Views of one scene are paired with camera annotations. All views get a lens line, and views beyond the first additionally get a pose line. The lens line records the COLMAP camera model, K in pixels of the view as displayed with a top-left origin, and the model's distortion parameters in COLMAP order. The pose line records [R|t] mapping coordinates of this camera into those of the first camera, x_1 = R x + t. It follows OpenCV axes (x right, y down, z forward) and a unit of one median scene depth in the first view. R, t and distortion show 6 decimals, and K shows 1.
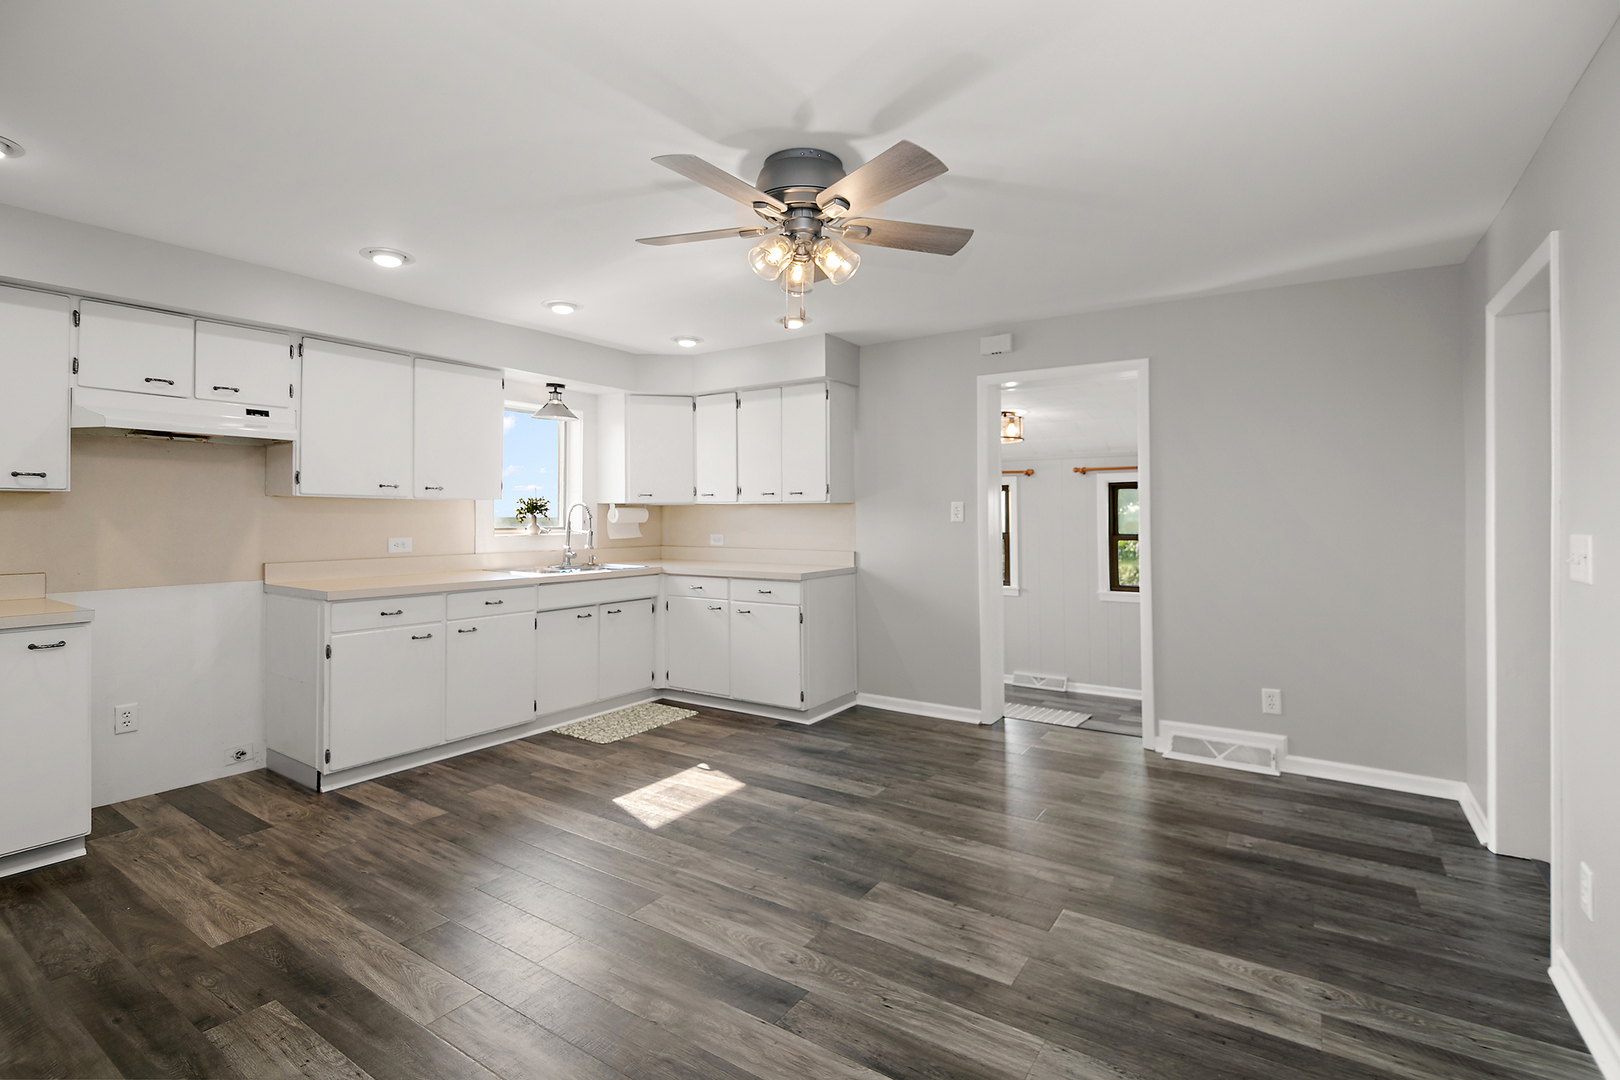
lens RADIAL K [[741.4, 0, 825.8], [0, 741.4, 506.3], [0, 0, 1]] dist [-0.026482, -0.001974]
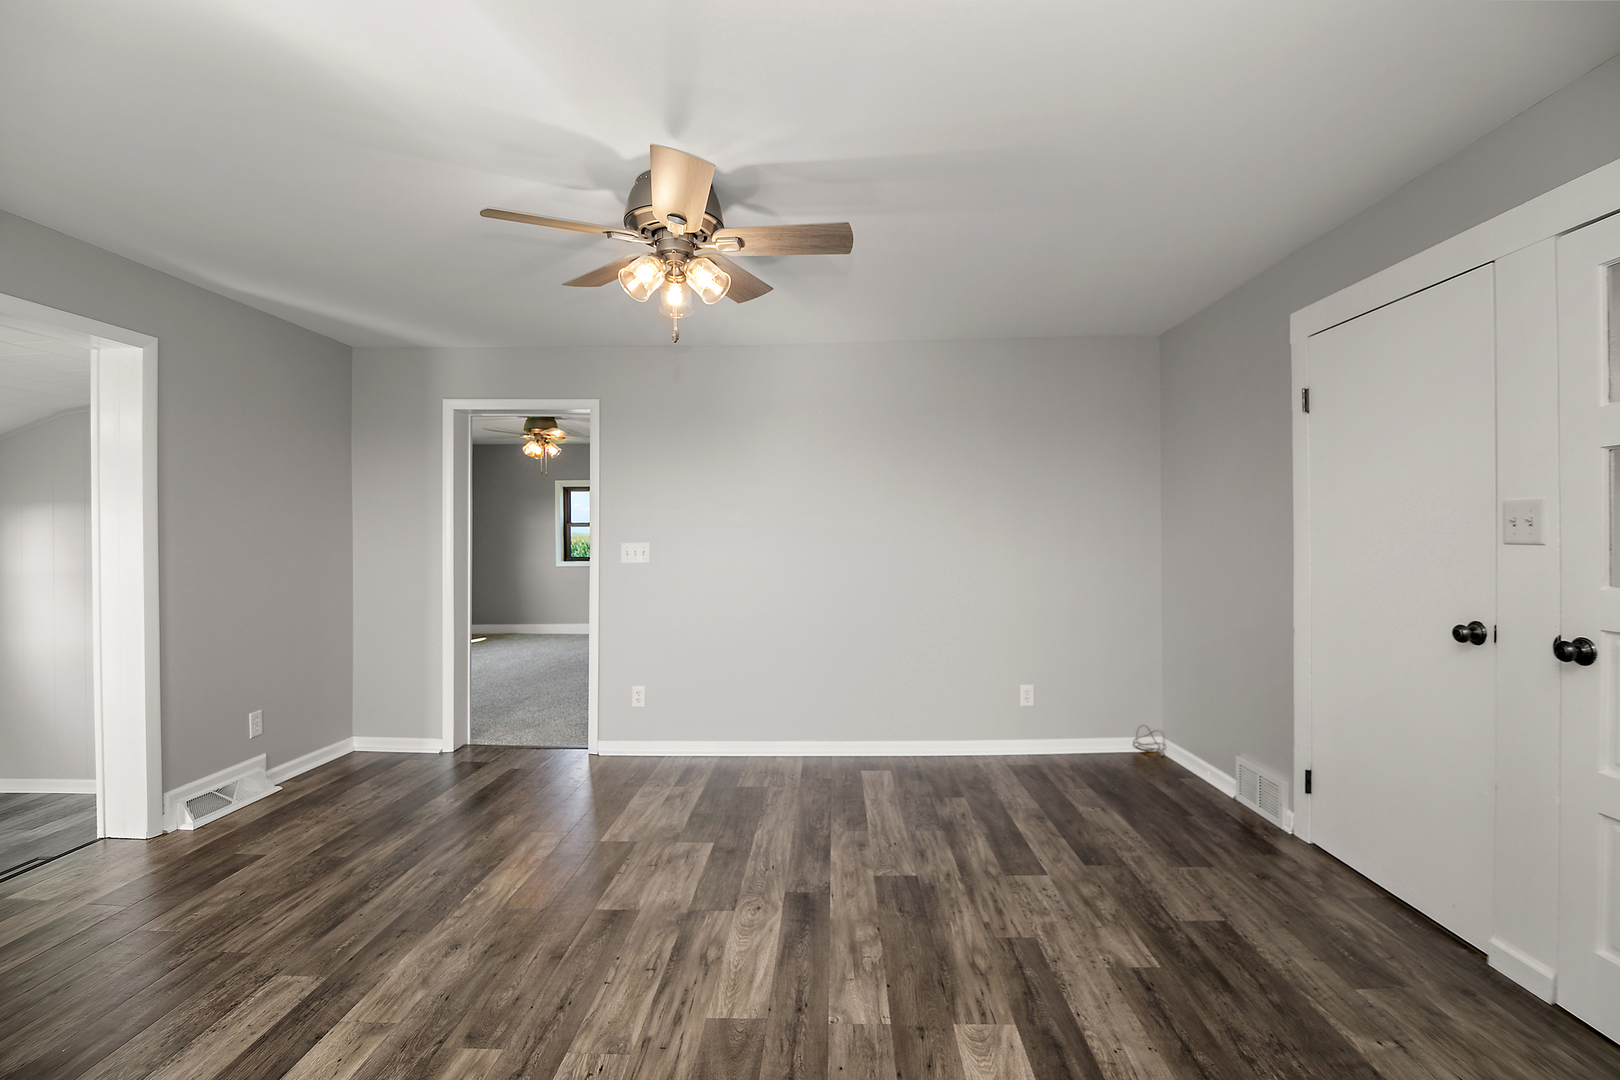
lens RADIAL K [[741.4, 0, 810.5], [0, 741.4, 534.5], [0, 0, 1]] dist [-0.026482, -0.001974]
pose [[-0.502570, -0.005654, 0.864518, -1.158254], [-0.003462, 0.999984, 0.004527, 0.003195], [-0.864529, -0.000718, -0.502582, 1.573827]]
